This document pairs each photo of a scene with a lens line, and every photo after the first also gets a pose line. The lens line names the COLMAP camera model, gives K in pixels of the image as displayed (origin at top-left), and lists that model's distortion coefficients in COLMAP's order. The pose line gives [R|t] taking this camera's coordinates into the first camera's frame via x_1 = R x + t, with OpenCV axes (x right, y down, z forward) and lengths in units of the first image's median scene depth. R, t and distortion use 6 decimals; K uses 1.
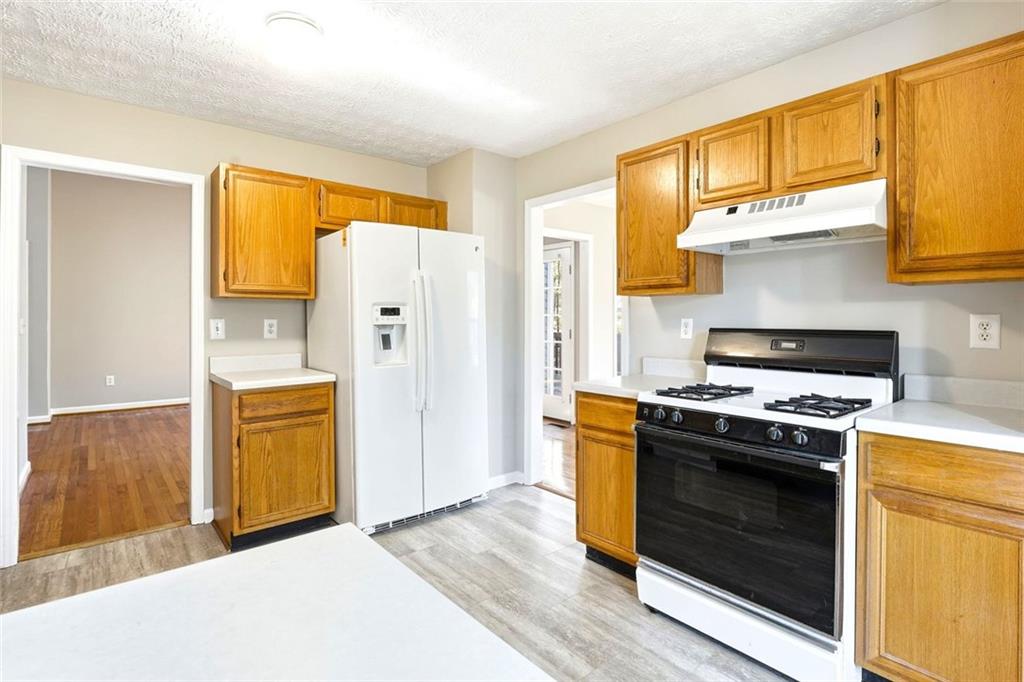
lens RADIAL K [[506.5, 0, 512.1], [0, 506.5, 318.9], [0, 0, 1]] dist [-0.011623, -0.000205]
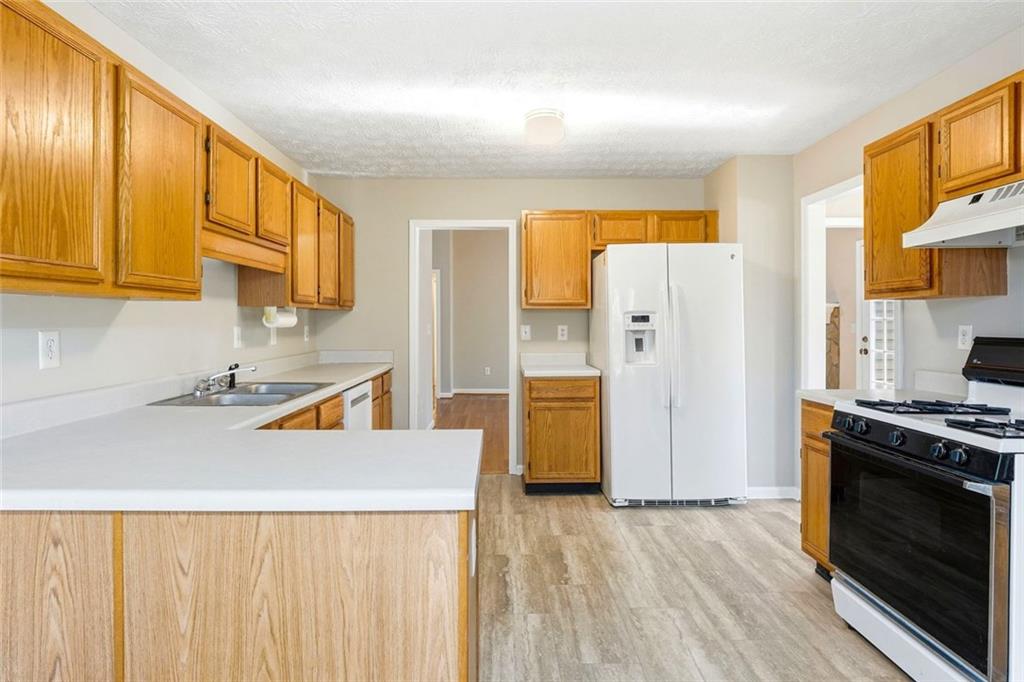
lens RADIAL K [[583.8, 0, 514.3], [0, 583.8, 328.1], [0, 0, 1]] dist [0.001768, 0.000664]
pose [[0.767485, 0.005075, -0.641047, 0.400179], [0.000517, 0.999963, 0.008535, -0.004832], [0.641067, -0.006882, 0.767454, -0.218579]]
